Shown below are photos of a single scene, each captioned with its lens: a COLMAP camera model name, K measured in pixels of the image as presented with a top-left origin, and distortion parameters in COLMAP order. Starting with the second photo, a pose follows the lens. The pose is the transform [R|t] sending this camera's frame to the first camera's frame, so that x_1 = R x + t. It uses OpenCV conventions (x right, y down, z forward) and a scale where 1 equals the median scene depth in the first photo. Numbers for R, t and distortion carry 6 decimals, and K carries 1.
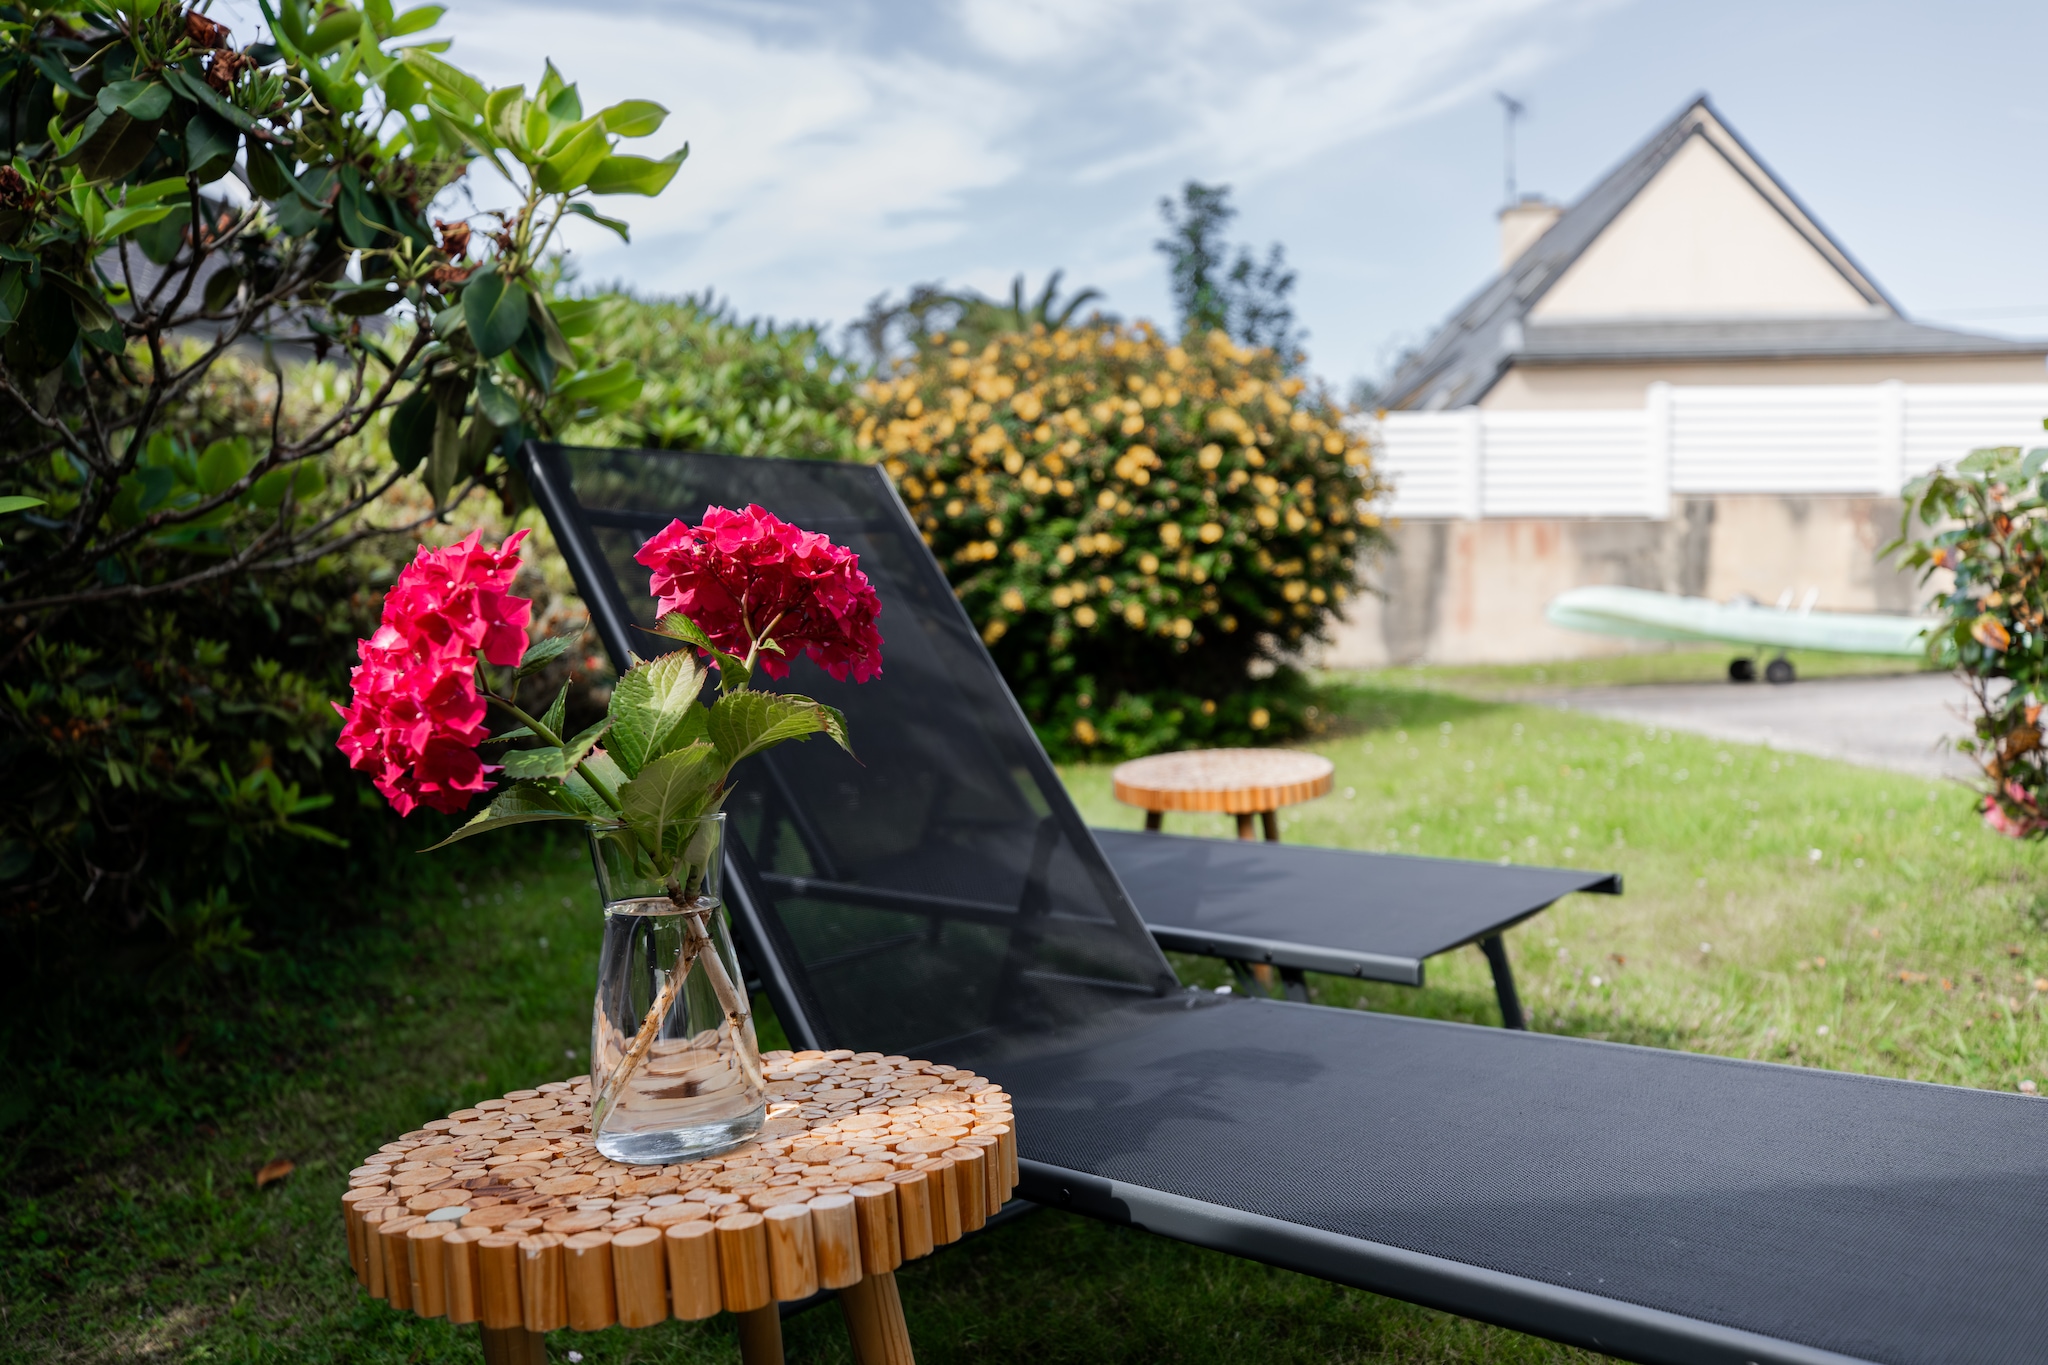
lens RADIAL K [[1522.6, 0, 993.1], [0, 1522.6, 688.0], [0, 0, 1]] dist [0.000449, 0.000579]
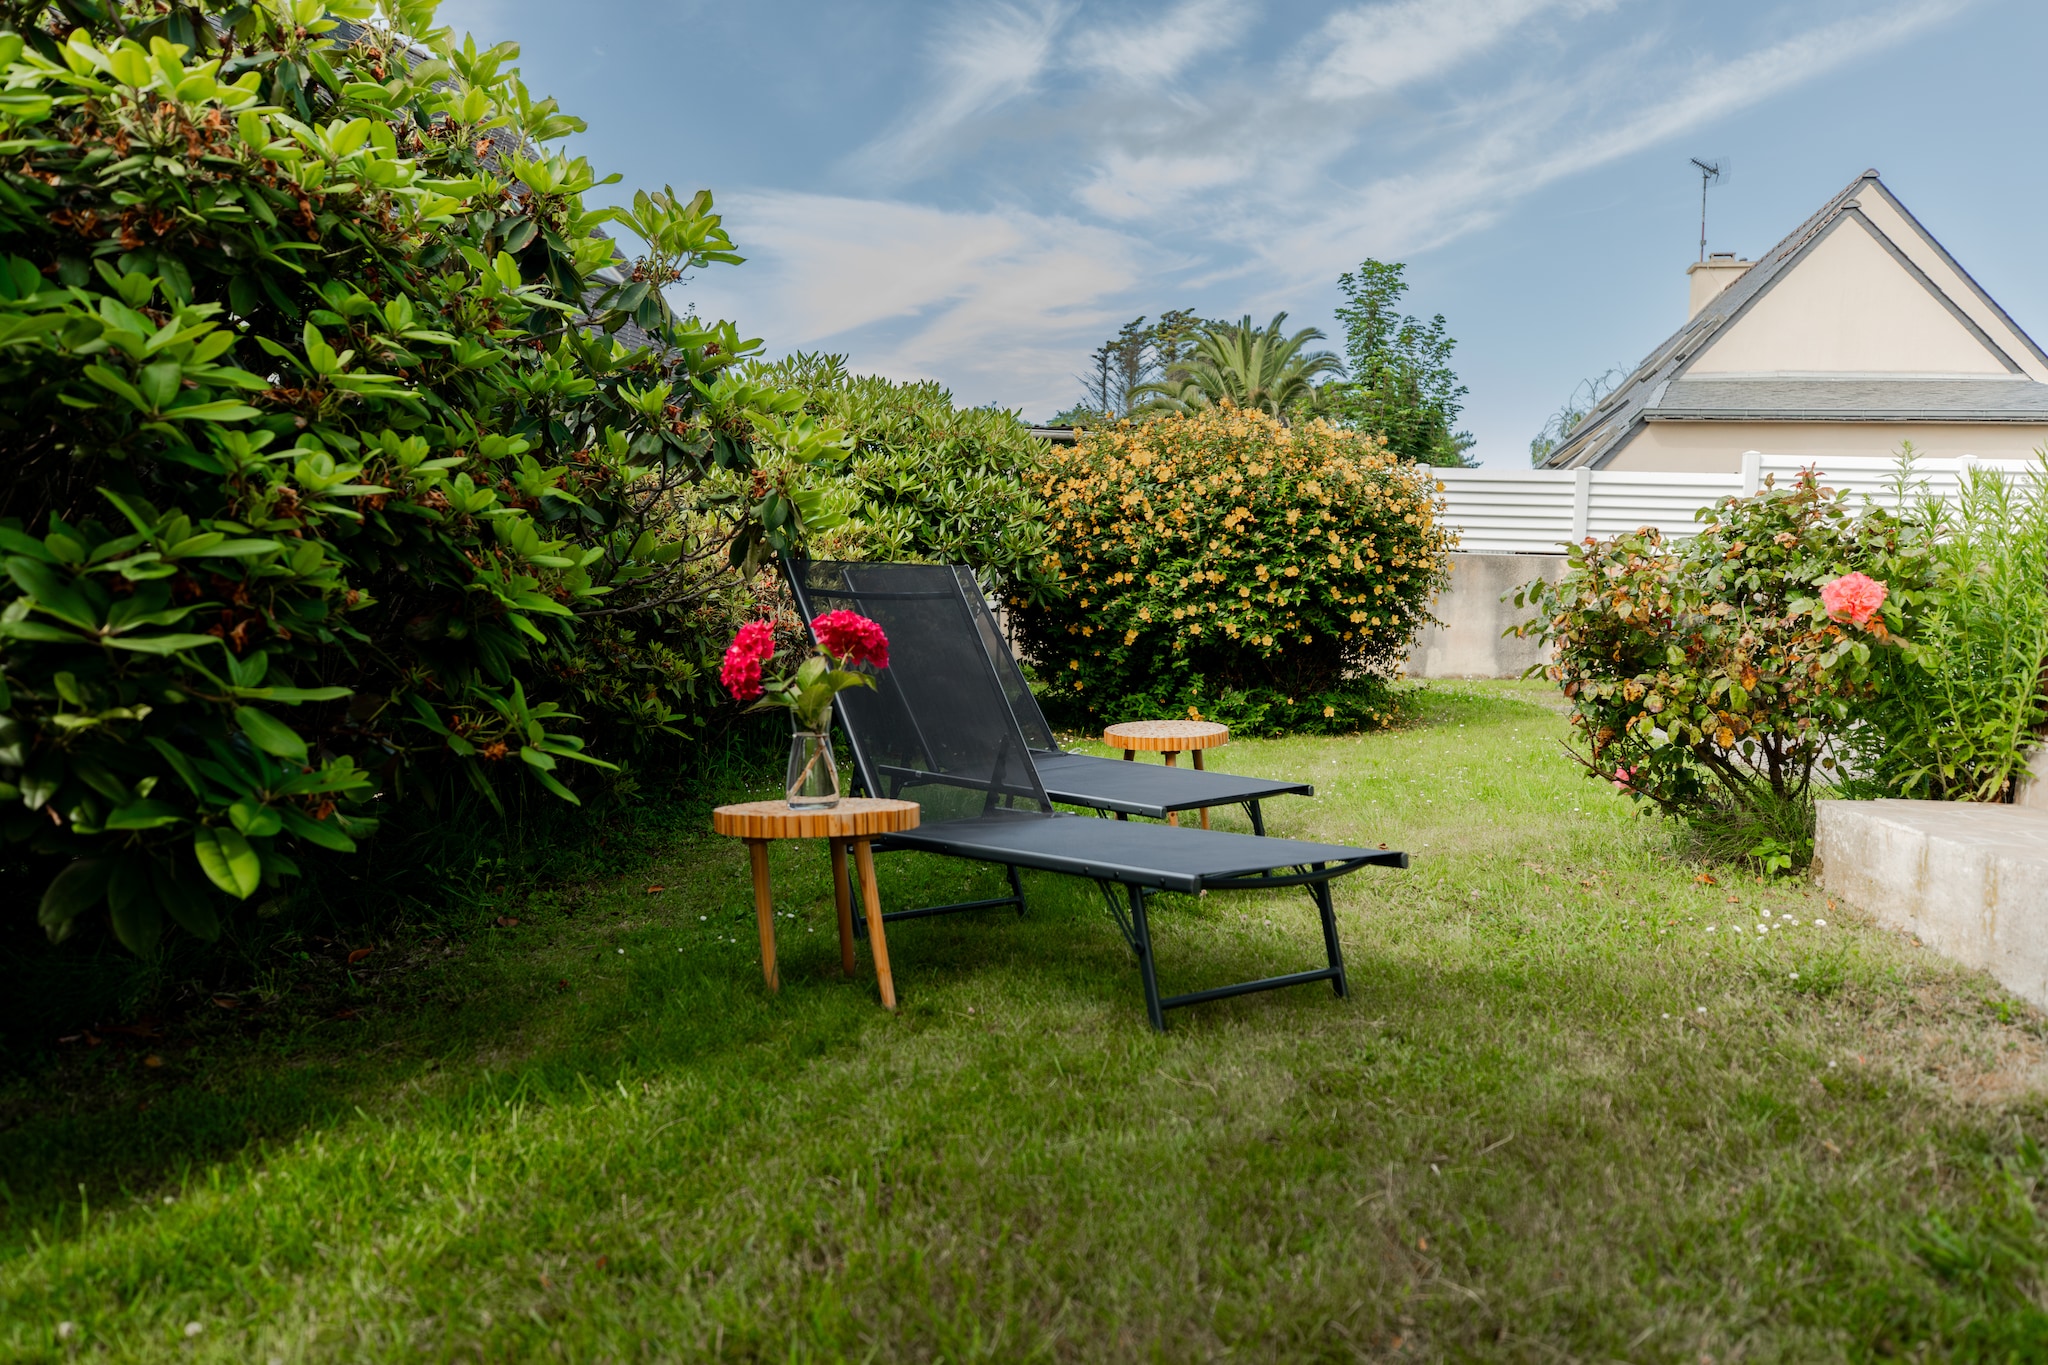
lens RADIAL K [[1405.9, 0, 1036.5], [0, 1405.9, 667.4], [0, 0, 1]] dist [0.016263, -0.003117]
pose [[0.989511, 0.050178, -0.135465, 0.091096], [-0.051051, 0.998692, -0.002970, -0.002074], [0.135139, 0.009855, 0.990778, -0.263911]]
